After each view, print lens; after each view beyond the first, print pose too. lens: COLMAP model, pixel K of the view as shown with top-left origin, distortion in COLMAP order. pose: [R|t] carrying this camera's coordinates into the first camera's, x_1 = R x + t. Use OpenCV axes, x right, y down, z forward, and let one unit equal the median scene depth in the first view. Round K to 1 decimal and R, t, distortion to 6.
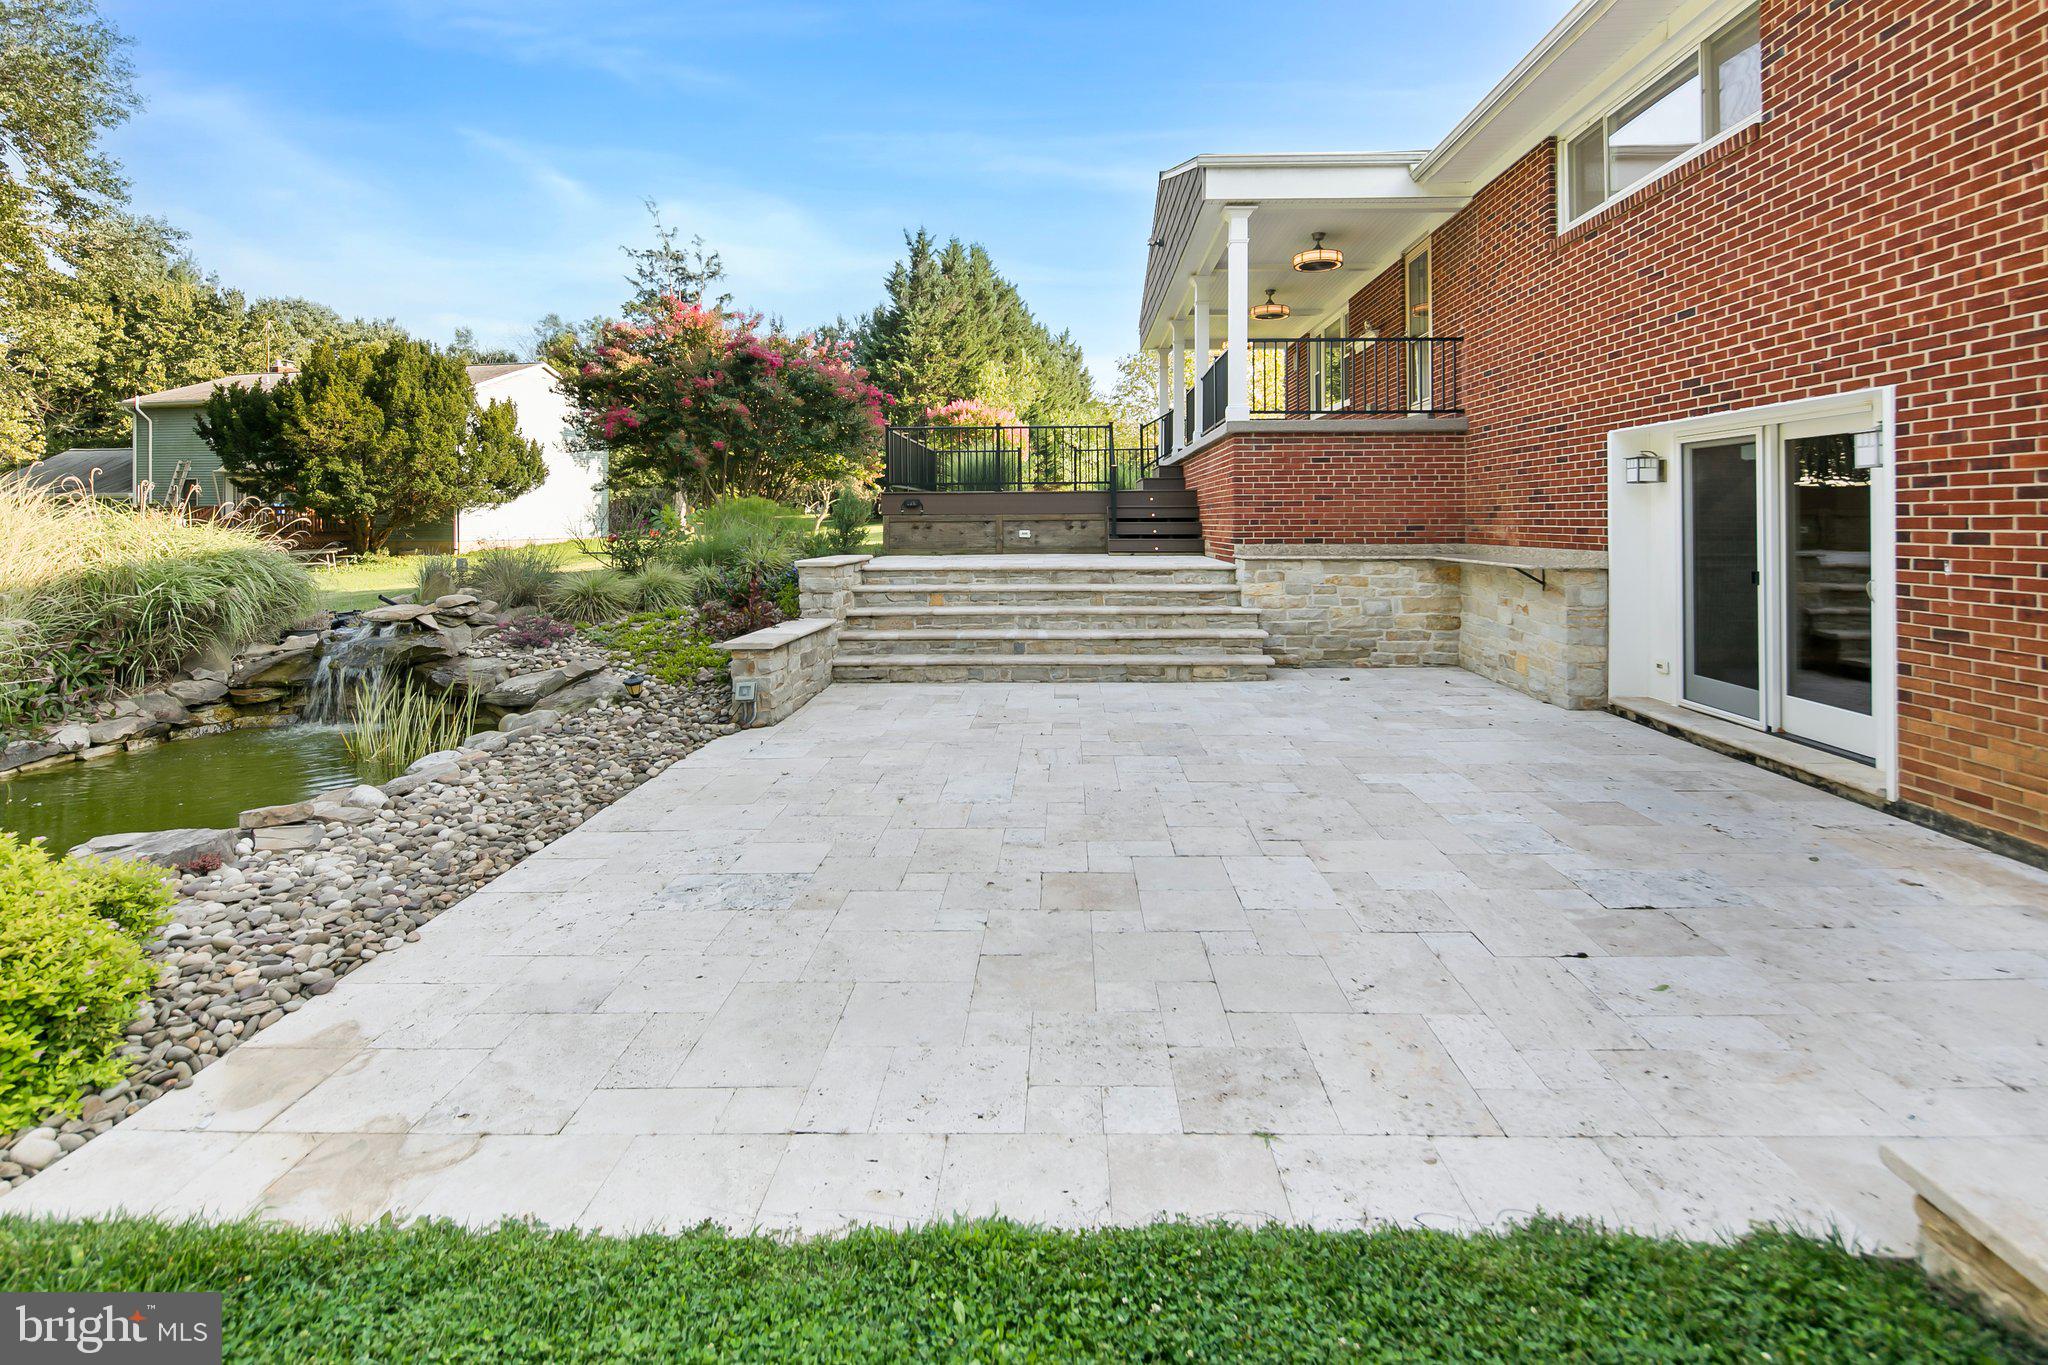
lens RADIAL K [[982.6, 0, 1008.3], [0, 982.6, 672.5], [0, 0, 1]] dist [-0.003134, 0.000779]
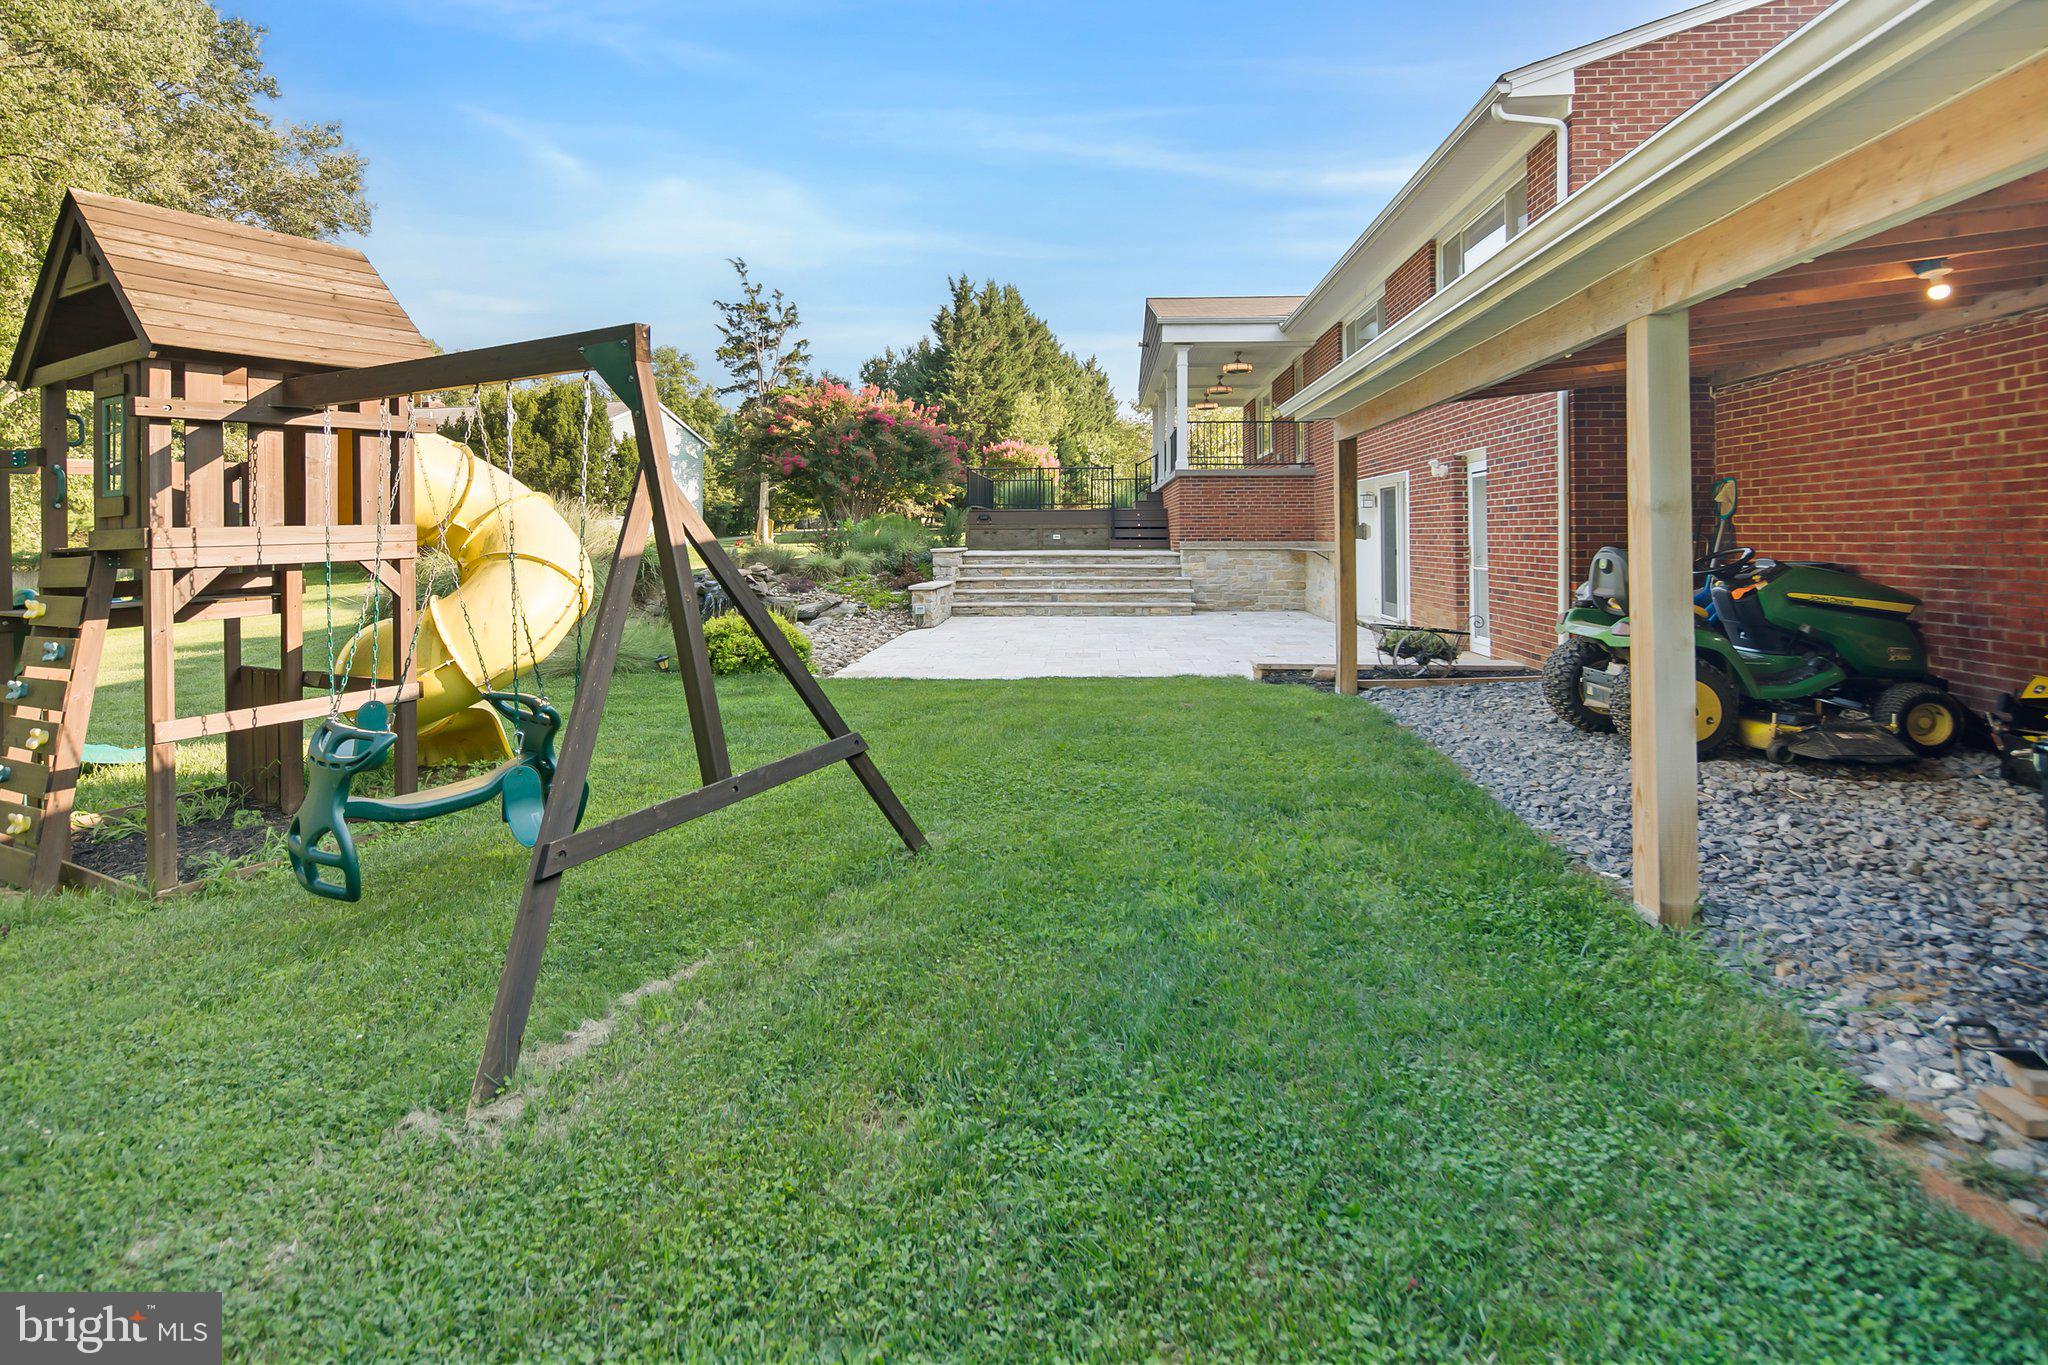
lens RADIAL K [[1070.7, 0, 1038.2], [0, 1070.7, 689.3], [0, 0, 1]] dist [-0.002612, 0.000423]
pose [[0.999991, 0.000608, 0.004238, -0.010571], [-0.000562, 0.999942, -0.010747, 0.063910], [-0.004244, 0.010744, 0.999933, -0.373736]]
